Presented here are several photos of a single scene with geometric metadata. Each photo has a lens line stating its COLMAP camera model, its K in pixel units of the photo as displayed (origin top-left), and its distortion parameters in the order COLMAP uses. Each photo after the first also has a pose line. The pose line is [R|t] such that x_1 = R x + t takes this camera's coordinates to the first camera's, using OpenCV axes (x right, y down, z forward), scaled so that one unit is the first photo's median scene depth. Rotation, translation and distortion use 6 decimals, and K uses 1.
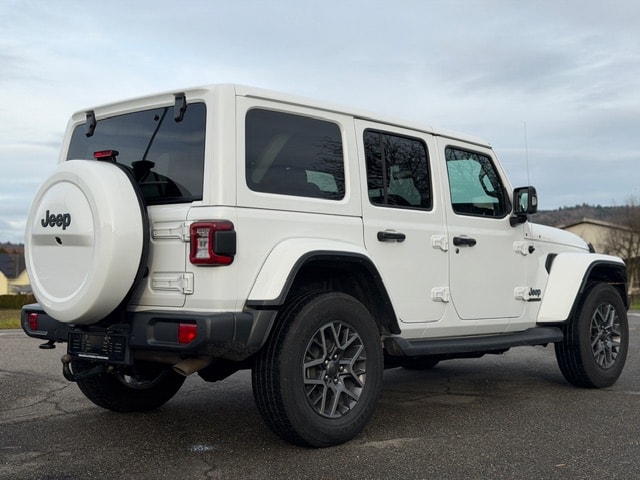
lens RADIAL K [[876.2, 0, 320.0], [0, 876.2, 240.0], [0, 0, 1]] dist [0.193477, -0.420205]
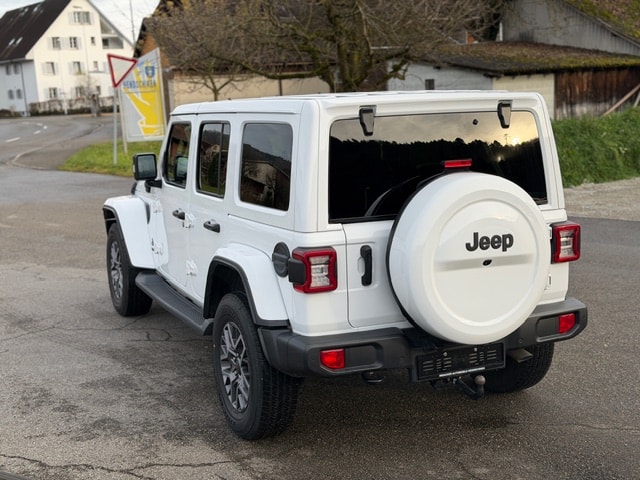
lens RADIAL K [[877.3, 0, 323.2], [0, 877.3, 249.6], [0, 0, 1]] dist [0.188007, -0.421200]
pose [[0.380498, -0.167997, 0.909394, -1.154444], [-0.010708, 0.982495, 0.185982, -0.177182], [-0.924720, -0.080503, 0.372038, 0.776854]]
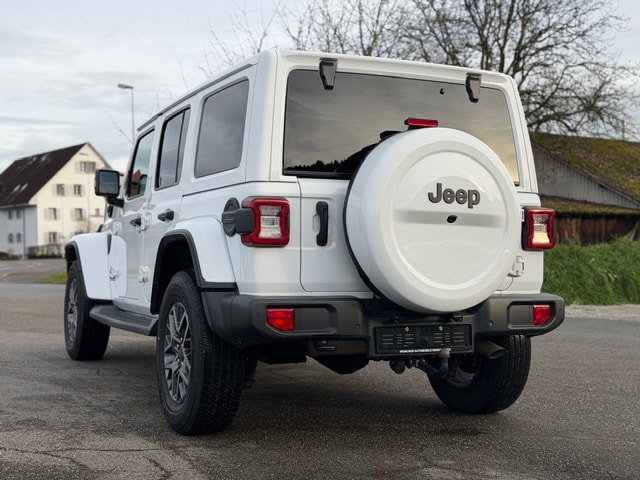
lens RADIAL K [[876.2, 0, 320.0], [0, 876.2, 240.0], [0, 0, 1]] dist [0.193477, -0.420205]
pose [[0.381309, 0.025168, 0.924105, -1.088671], [-0.044492, 0.998971, -0.008848, 0.032524], [-0.923377, -0.037742, 0.382036, 0.752979]]
